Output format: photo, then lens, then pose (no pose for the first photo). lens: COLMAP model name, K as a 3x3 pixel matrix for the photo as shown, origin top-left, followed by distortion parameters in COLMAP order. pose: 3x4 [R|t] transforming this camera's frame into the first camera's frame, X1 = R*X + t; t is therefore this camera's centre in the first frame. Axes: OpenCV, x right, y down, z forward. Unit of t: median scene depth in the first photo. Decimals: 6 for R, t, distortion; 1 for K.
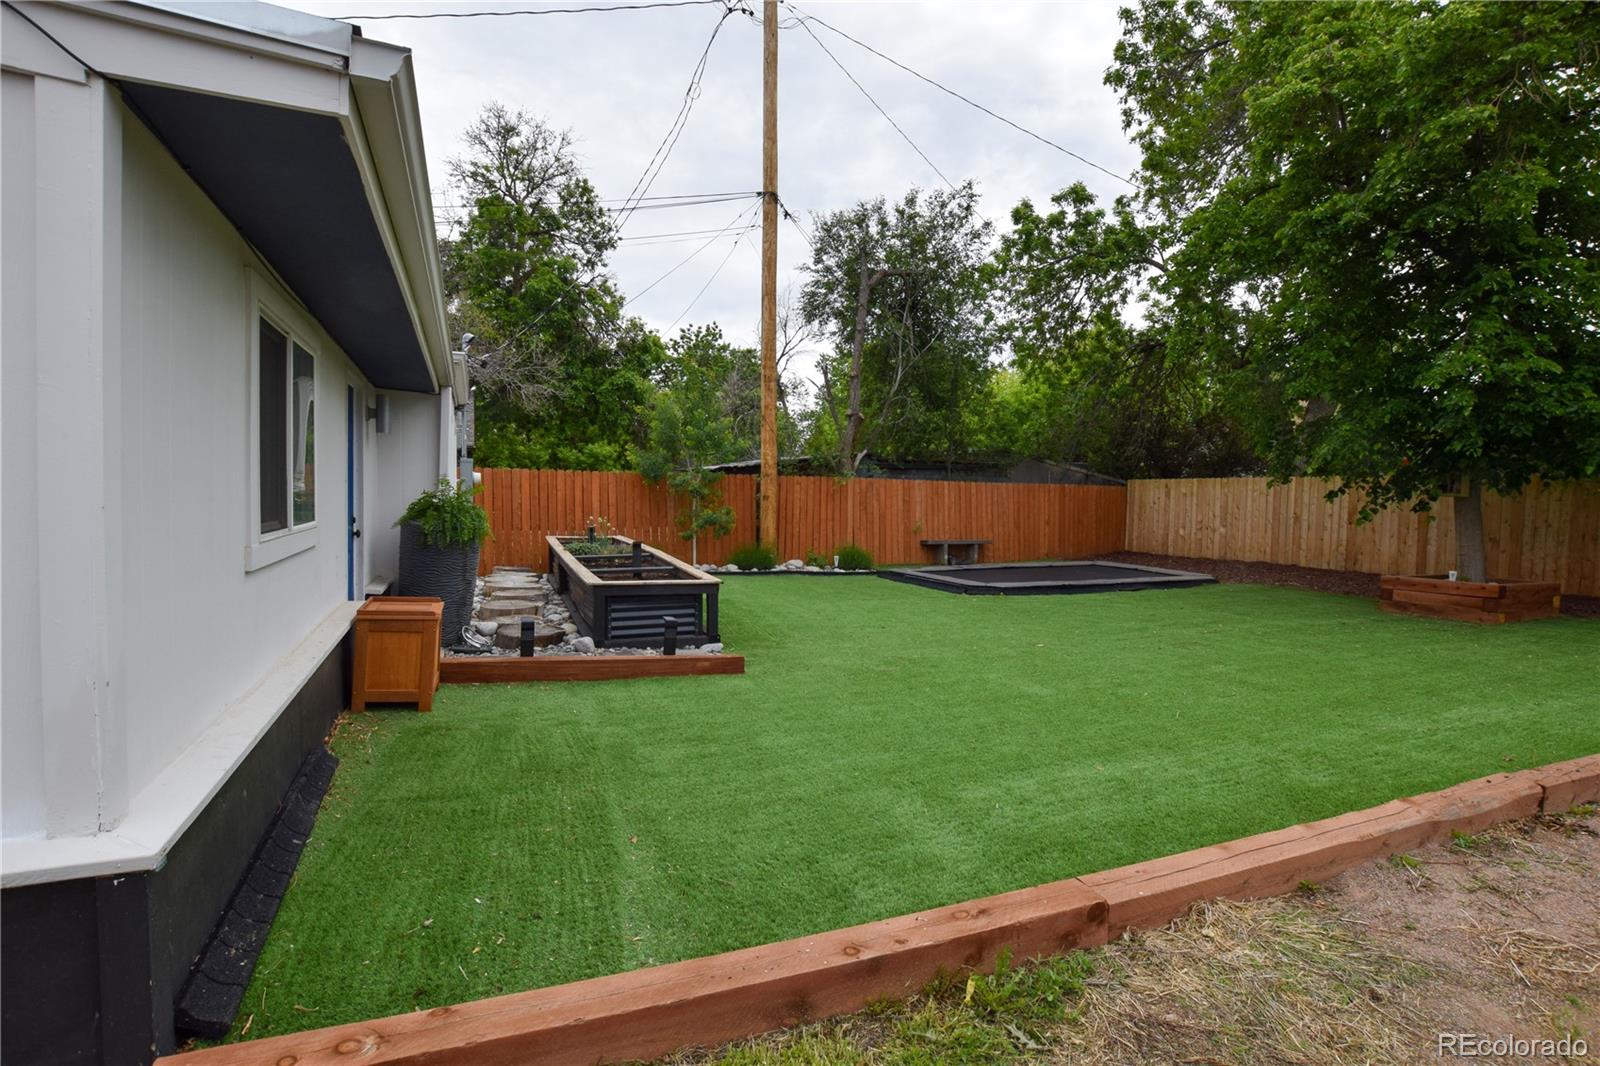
lens RADIAL K [[770.8, 0, 800.0], [0, 770.8, 533.0], [0, 0, 1]] dist [-0.030268, 0.001877]
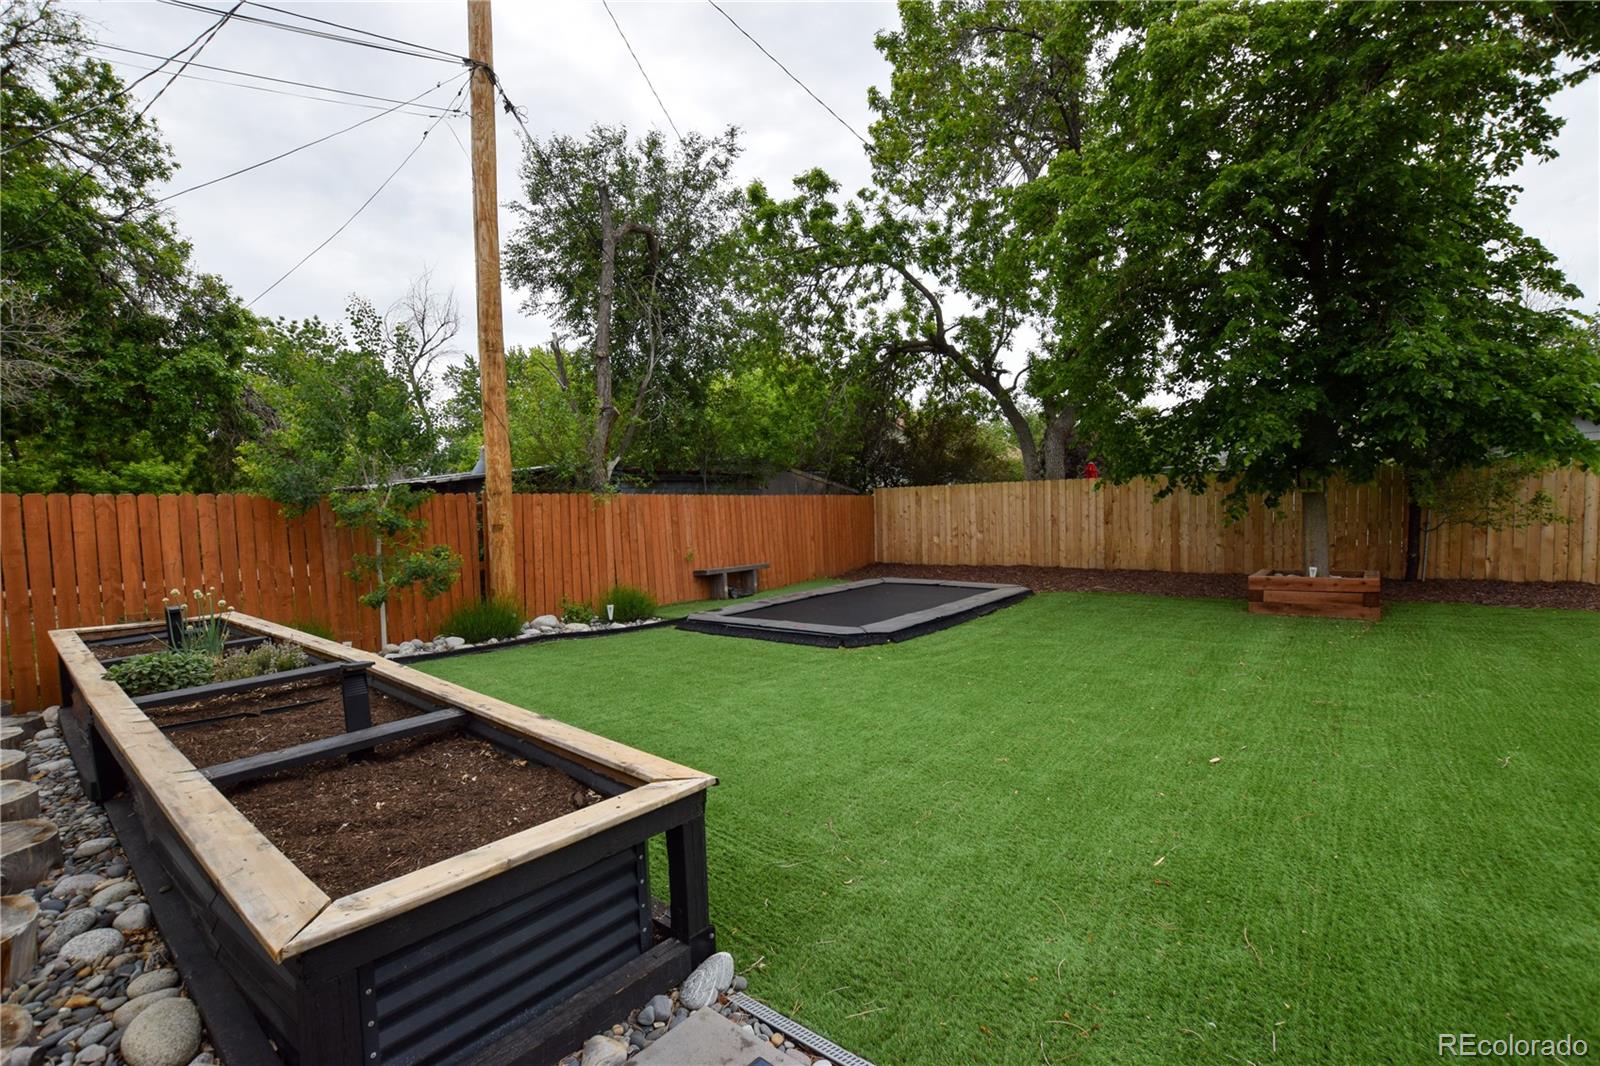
lens RADIAL K [[709.8, 0, 800.0], [0, 709.8, 533.0], [0, 0, 1]] dist [-0.033109, 0.007384]
pose [[0.875196, -0.054504, 0.480689, -0.094470], [0.063225, 0.997997, -0.001955, -0.020511], [-0.479620, 0.032102, 0.876889, 0.304081]]
